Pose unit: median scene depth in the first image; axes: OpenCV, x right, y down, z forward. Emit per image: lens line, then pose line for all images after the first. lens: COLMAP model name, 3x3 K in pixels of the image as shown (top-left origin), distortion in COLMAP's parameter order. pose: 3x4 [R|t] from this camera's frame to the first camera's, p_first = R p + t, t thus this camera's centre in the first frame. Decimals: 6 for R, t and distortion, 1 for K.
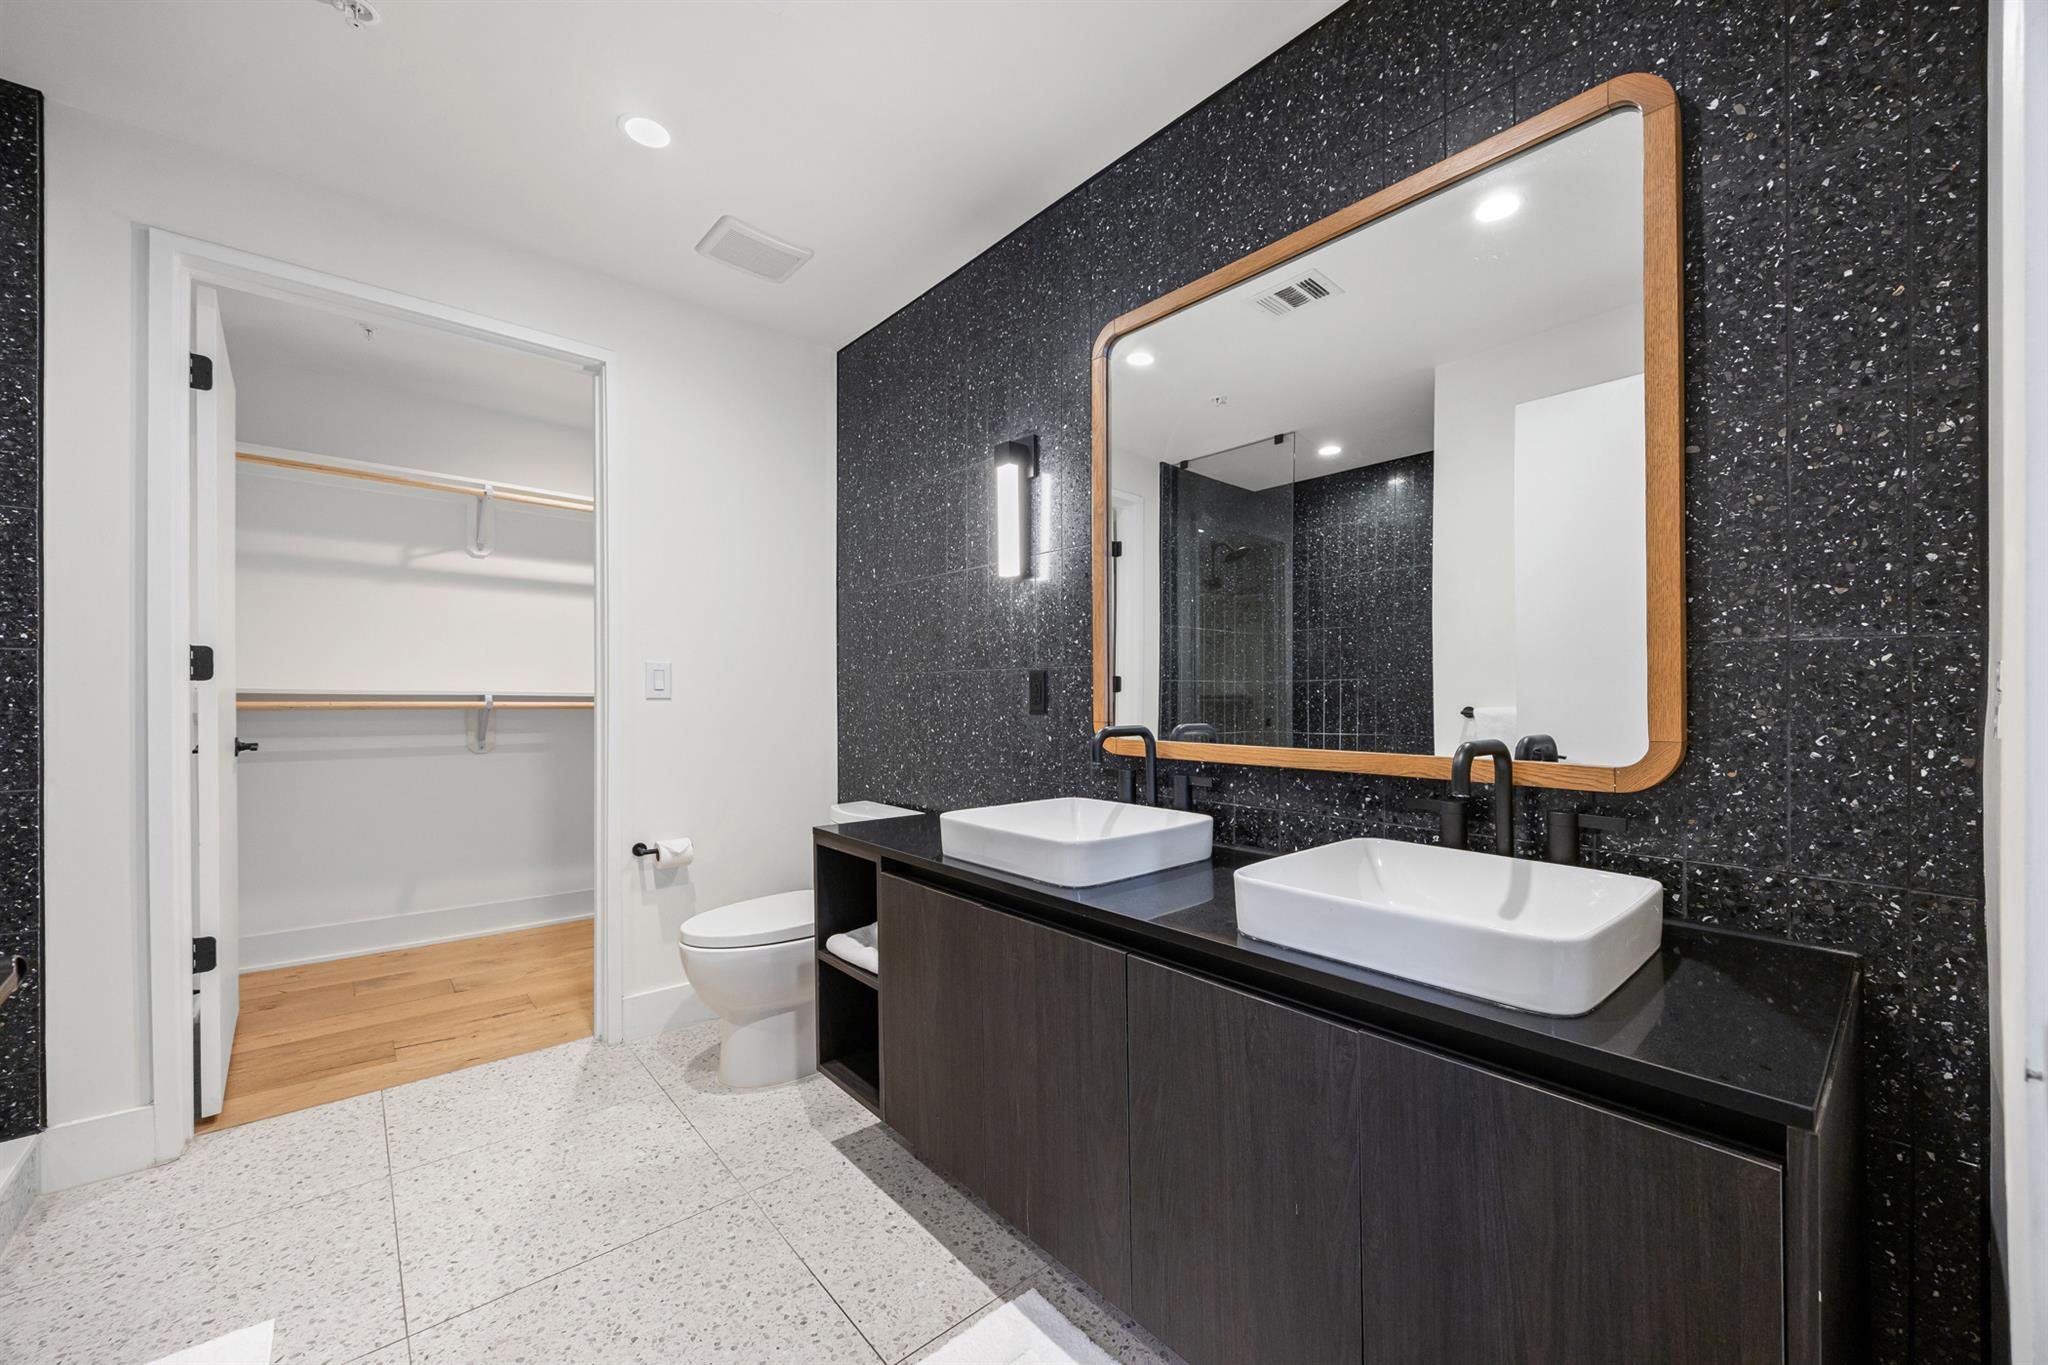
lens RADIAL K [[781.9, 0, 1024.0], [0, 781.9, 697.0], [0, 0, 1]] dist [0.000813, -0.000564]
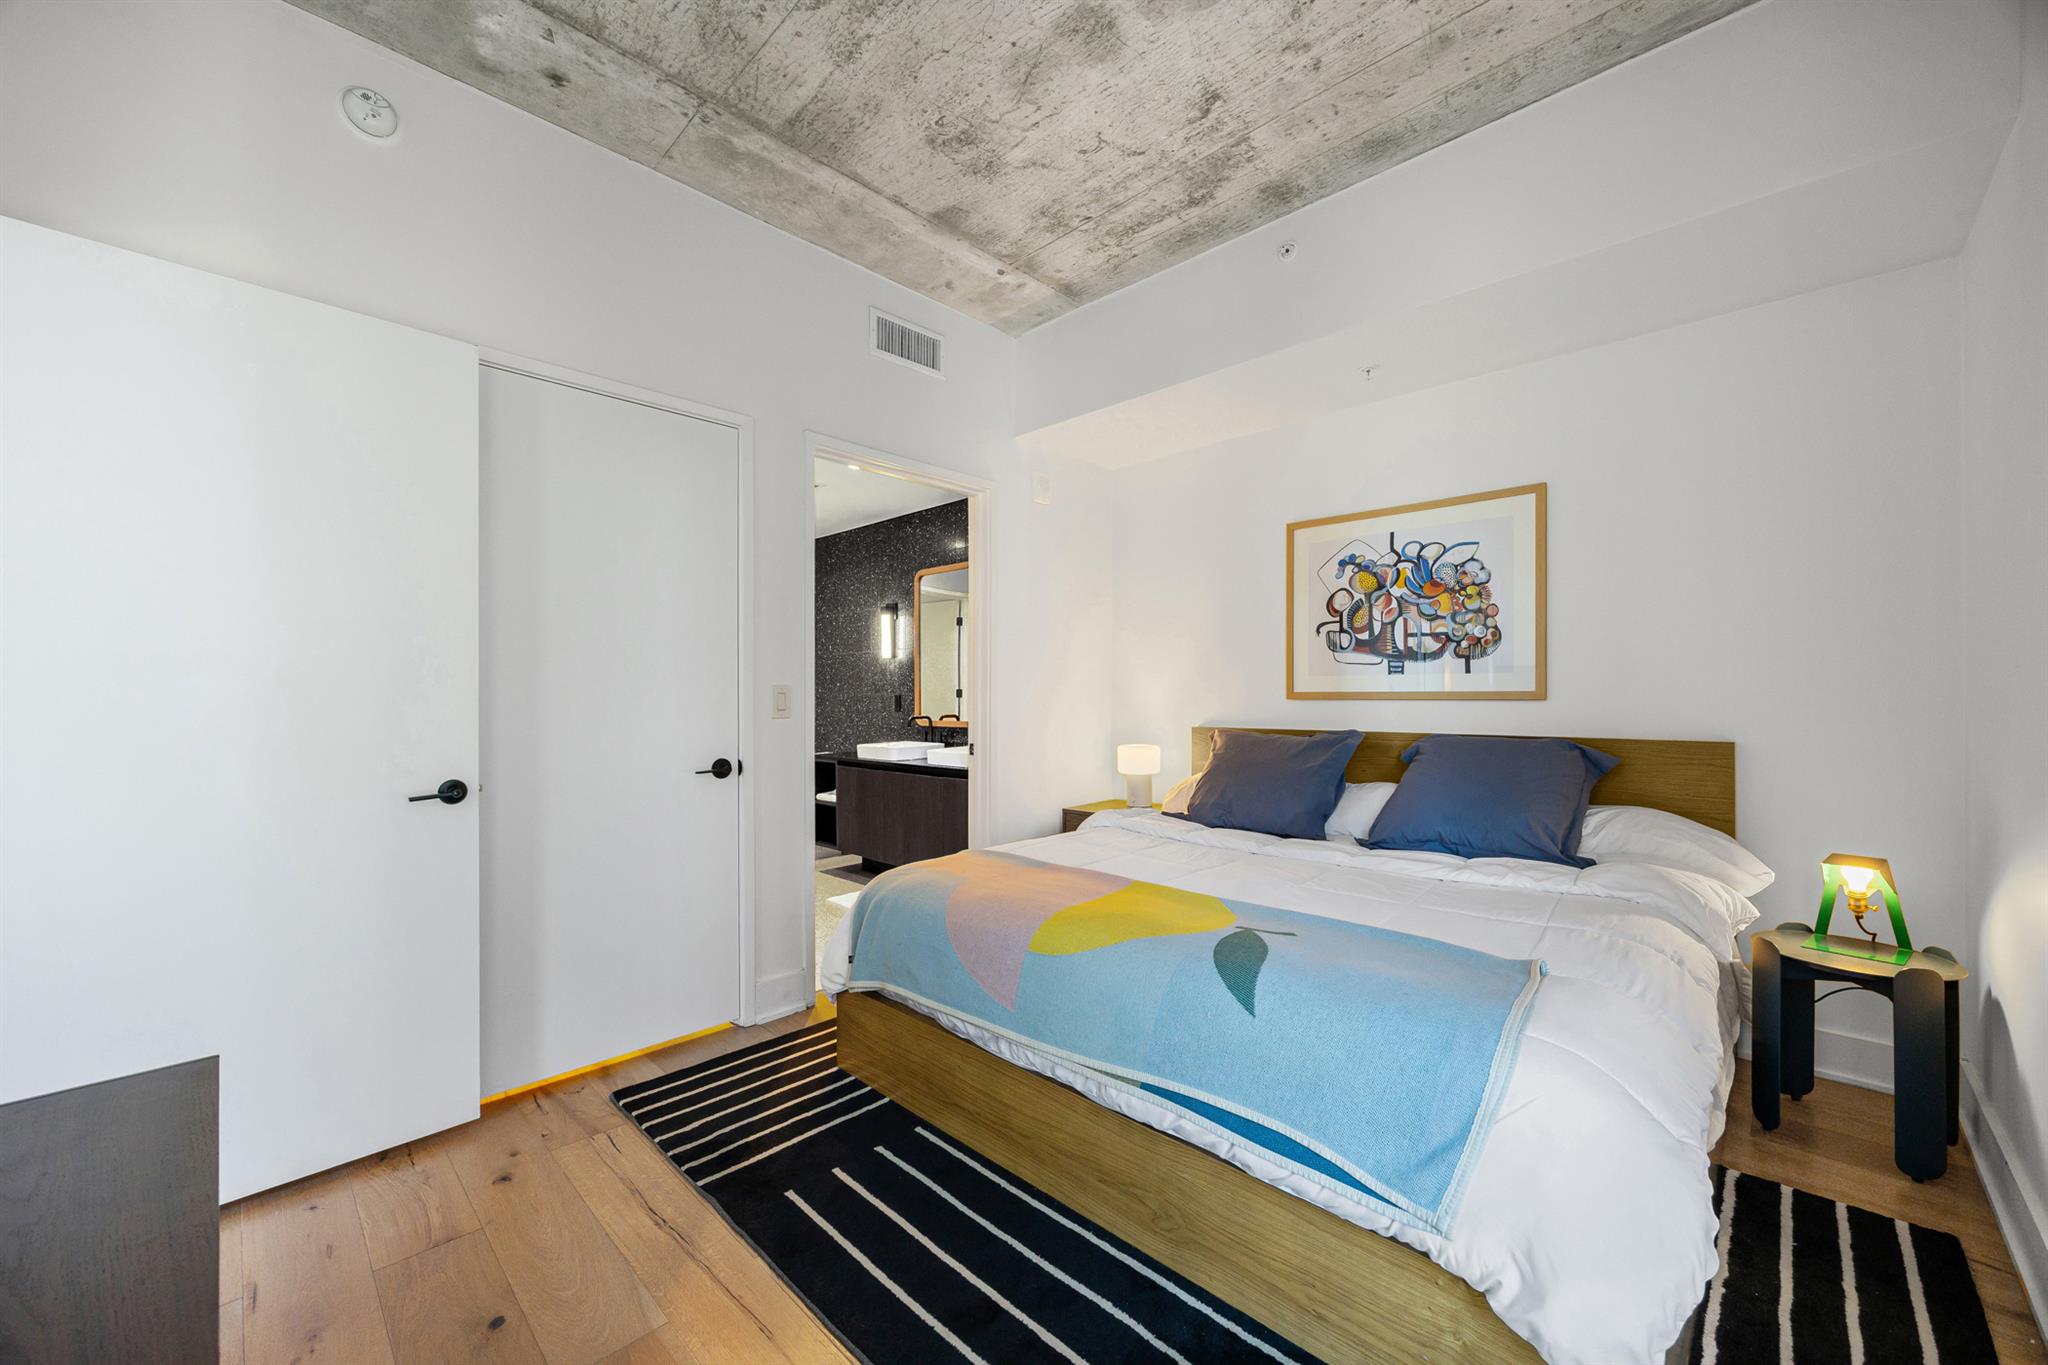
lens RADIAL K [[781.9, 0, 1017.7], [0, 781.9, 692.6], [0, 0, 1]] dist [0.000813, -0.000564]
pose [[0.997519, -0.002800, 0.070338, 0.225491], [0.003574, 0.999934, -0.010890, -0.011215], [-0.070303, 0.011114, 0.997464, -1.552039]]
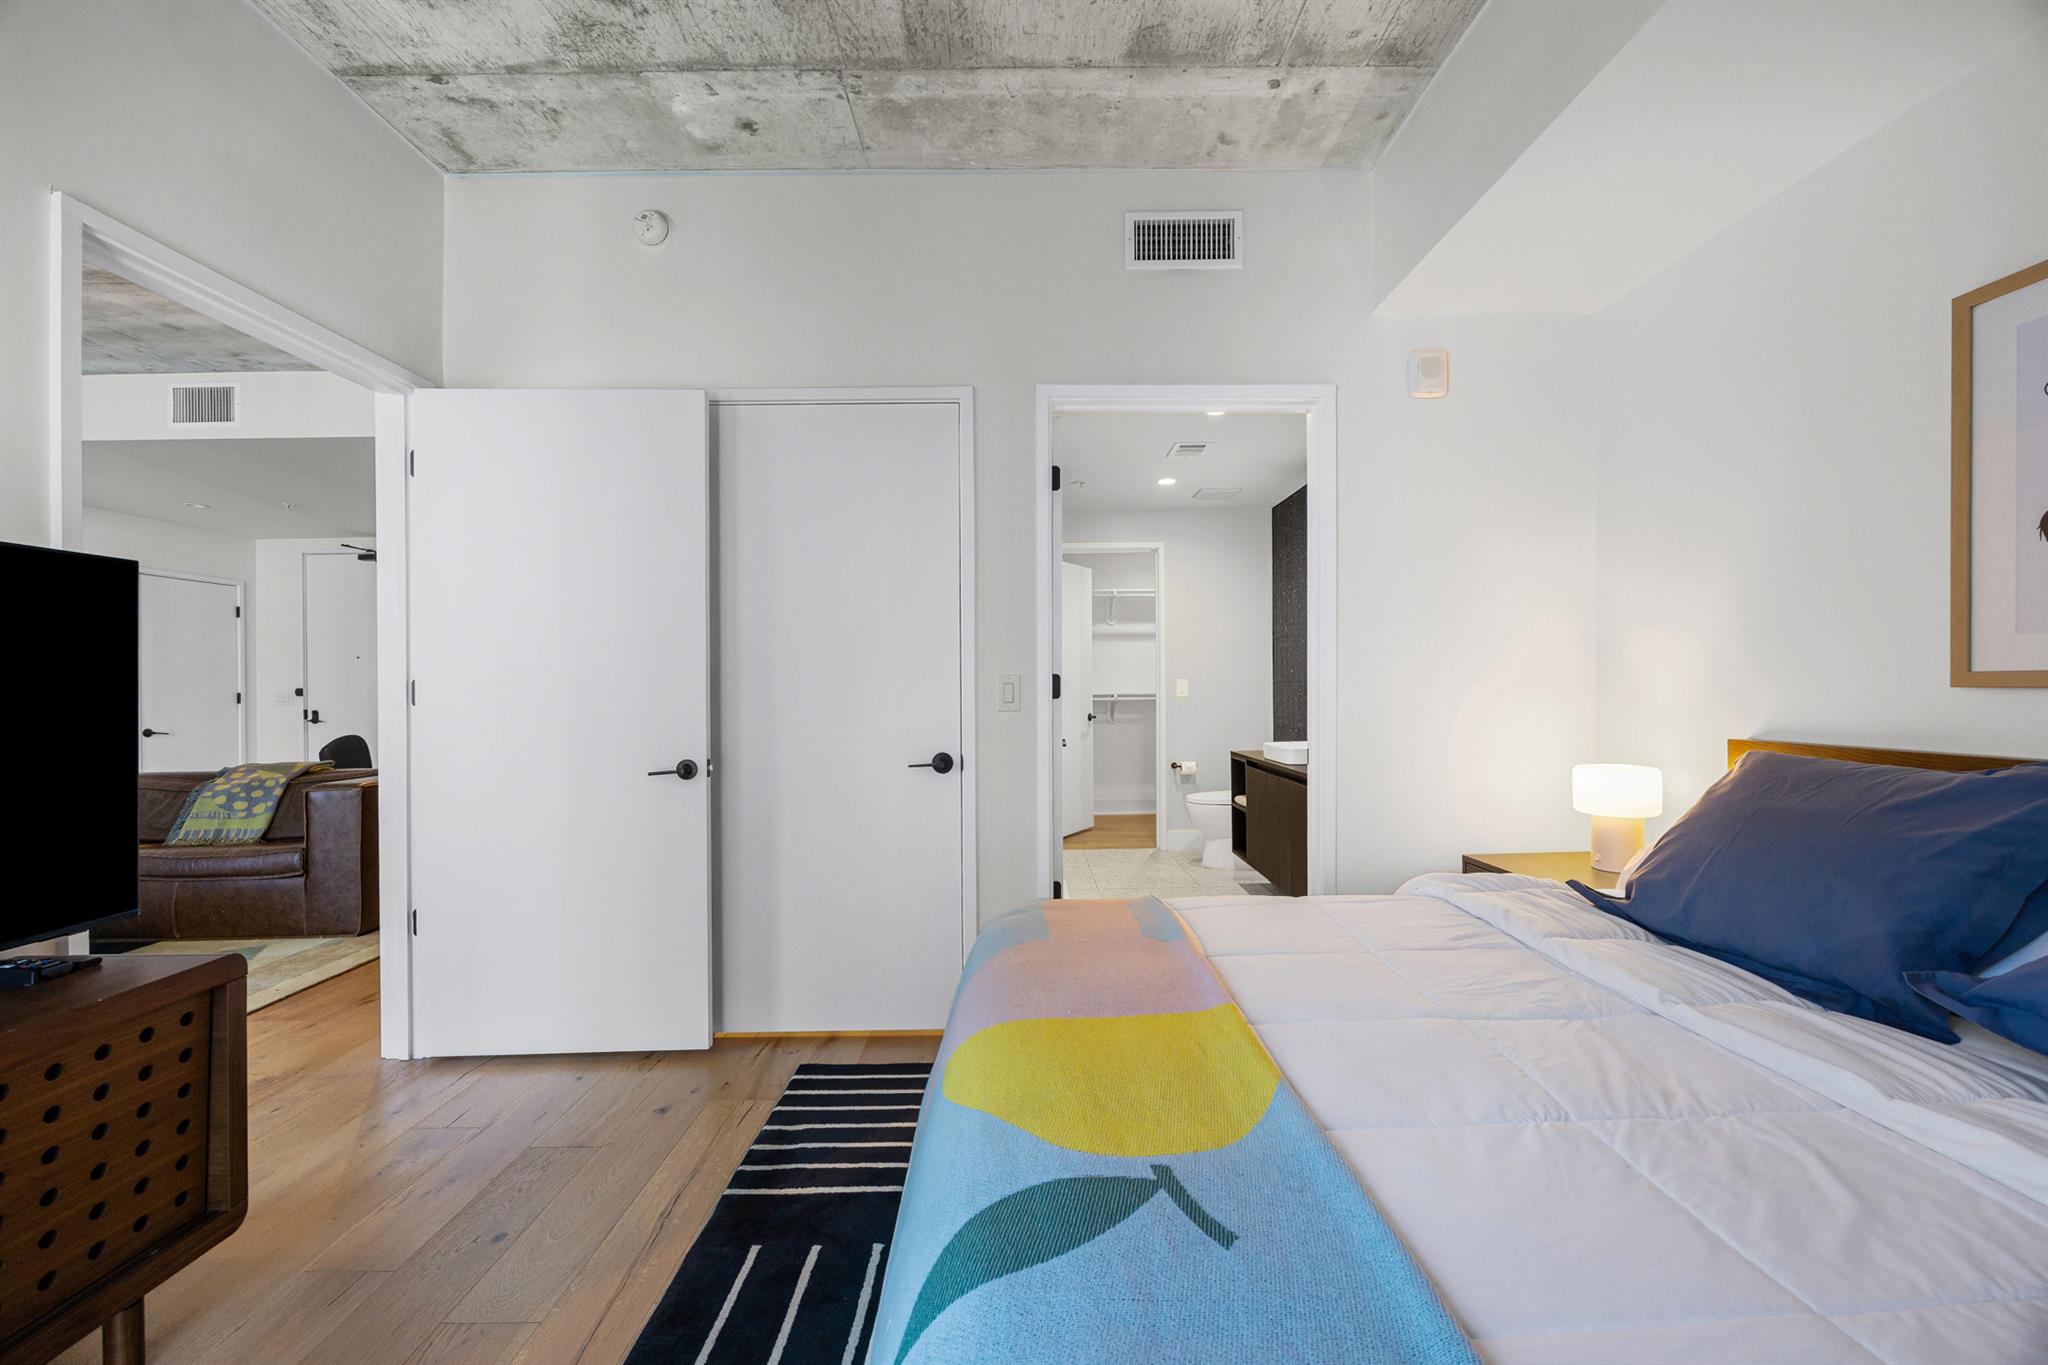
lens RADIAL K [[781.9, 0, 1021.1], [0, 781.9, 688.5], [0, 0, 1]] dist [0.000813, -0.000564]
pose [[0.756342, -0.006965, -0.654139, 0.723428], [0.004965, 0.999976, -0.004907, -0.013041], [0.654157, 0.000464, 0.756358, -1.090020]]
